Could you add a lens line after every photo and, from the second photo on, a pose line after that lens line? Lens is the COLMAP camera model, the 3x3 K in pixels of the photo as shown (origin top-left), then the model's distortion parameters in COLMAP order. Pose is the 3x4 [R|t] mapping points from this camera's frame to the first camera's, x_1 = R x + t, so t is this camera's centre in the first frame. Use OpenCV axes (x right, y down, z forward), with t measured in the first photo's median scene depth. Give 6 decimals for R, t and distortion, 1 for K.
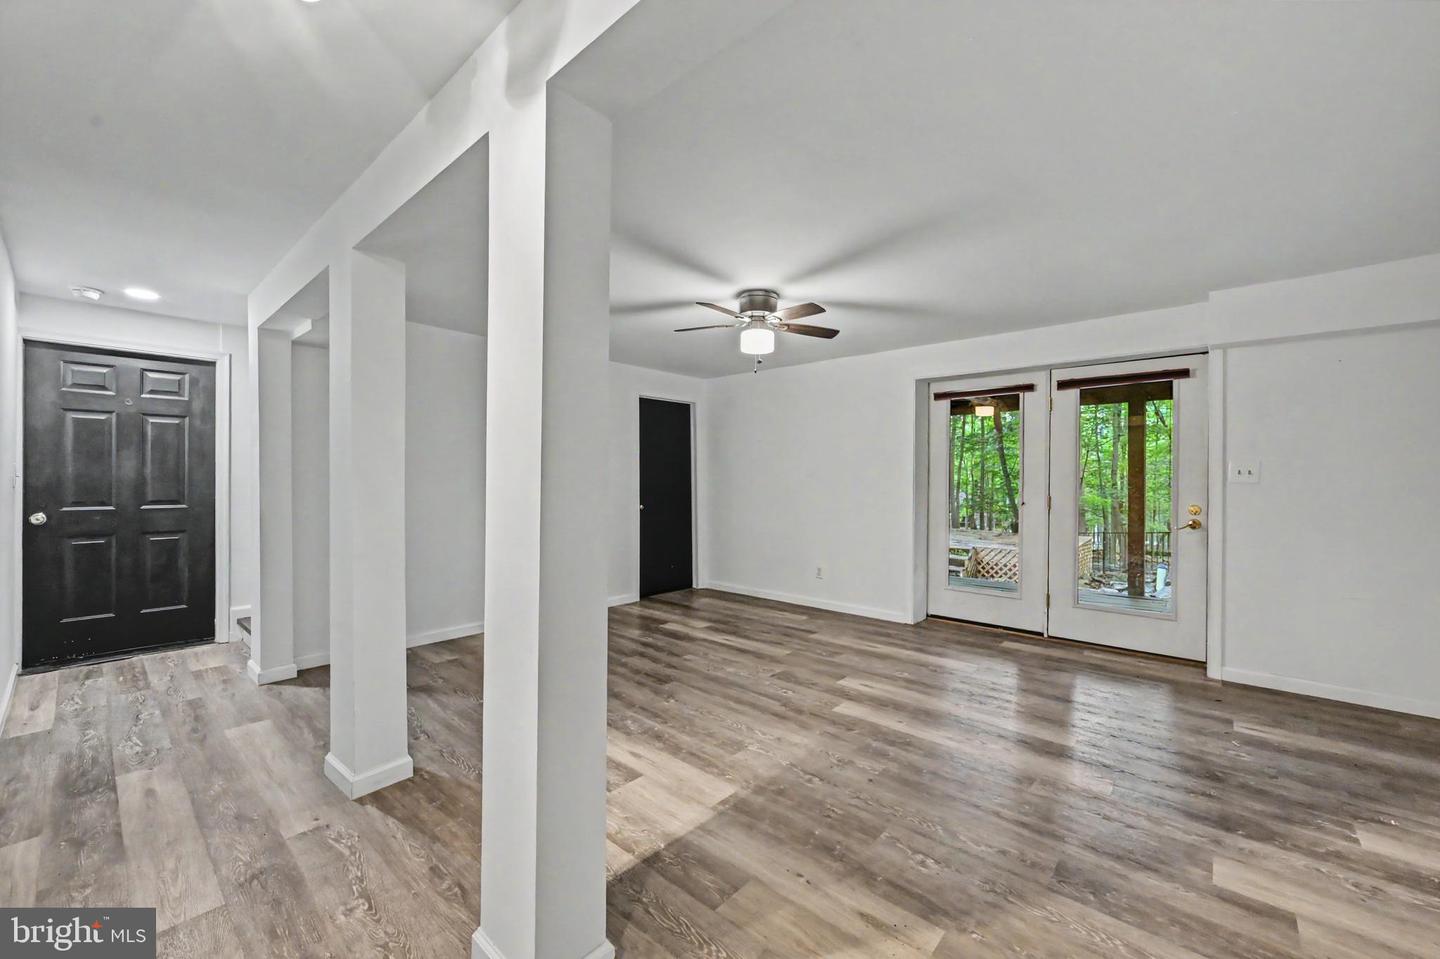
lens RADIAL K [[570.0, 0, 731.1], [0, 570.0, 483.5], [0, 0, 1]] dist [-0.002857, -0.000566]
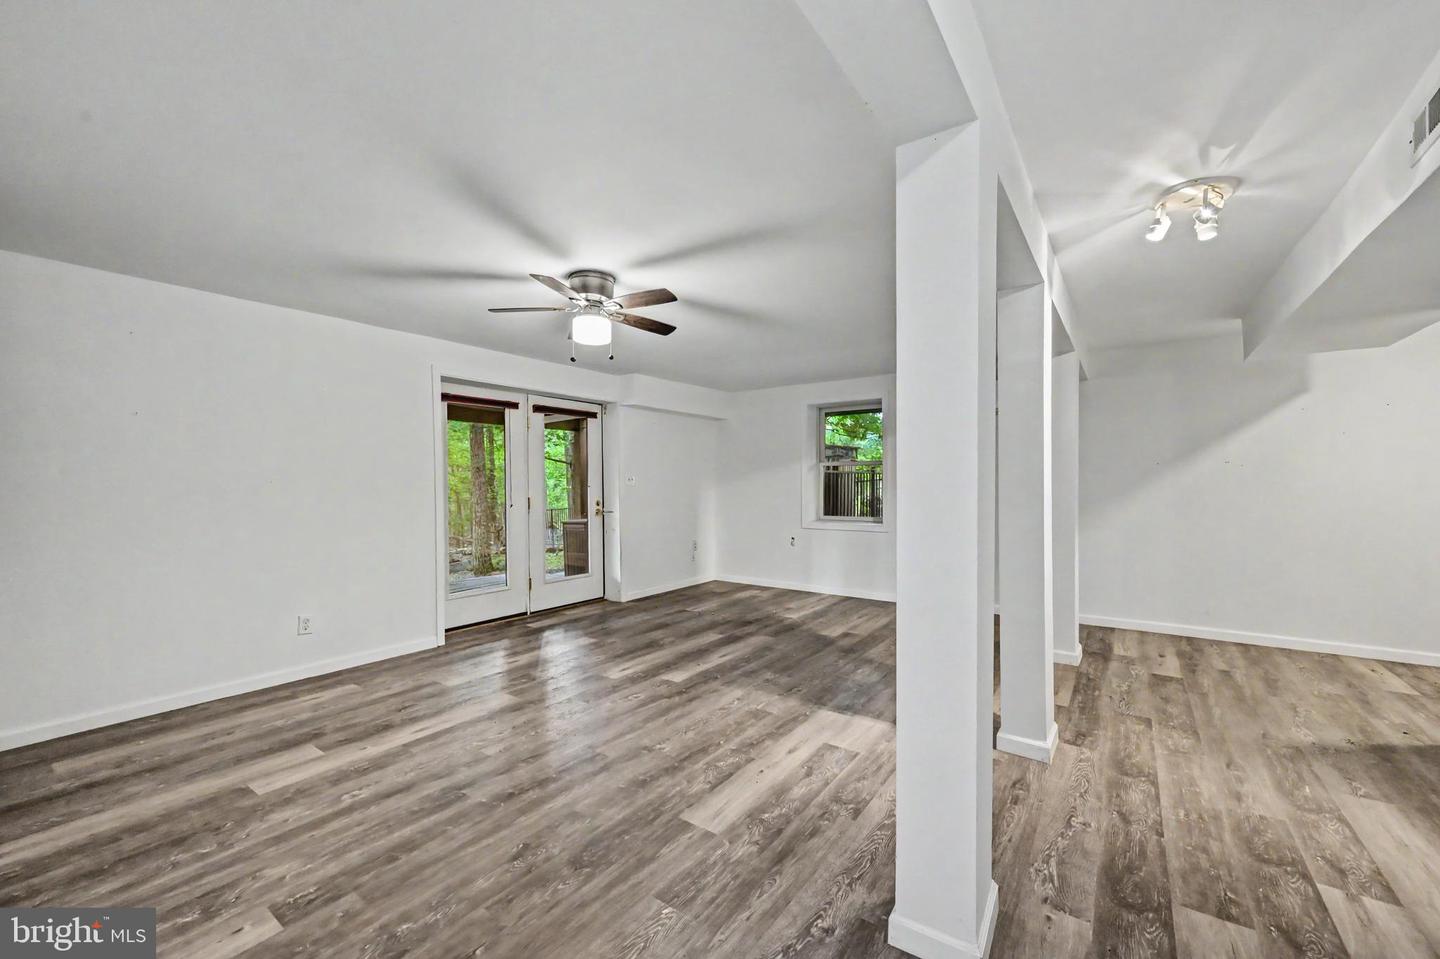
lens RADIAL K [[579.2, 0, 703.8], [0, 579.2, 492.9], [0, 0, 1]] dist [0.001417, 0.000471]
pose [[-0.086513, -0.020910, 0.996031, -0.882515], [0.013029, 0.999670, 0.022118, -0.013973], [-0.996166, 0.014890, -0.086212, 0.918144]]
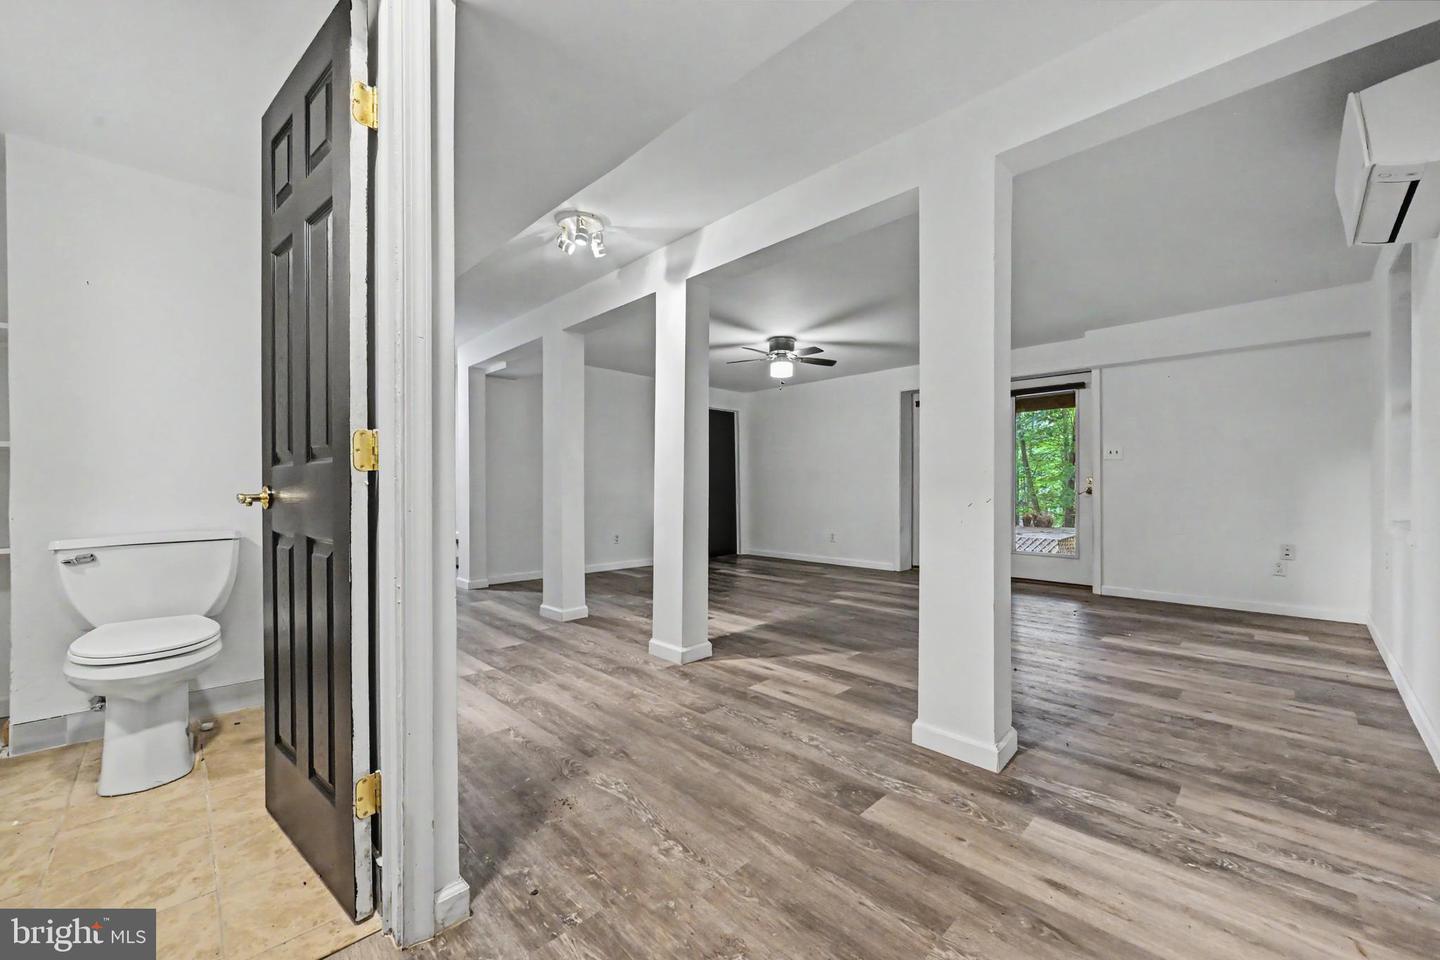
lens RADIAL K [[564.9, 0, 728.2], [0, 564.9, 488.4], [0, 0, 1]] dist [-0.001464, -0.000180]
pose [[0.997453, -0.003417, -0.071247, 0.010338], [0.002834, 0.999962, -0.008289, 0.082487], [0.071272, 0.008066, 0.997424, -0.525896]]
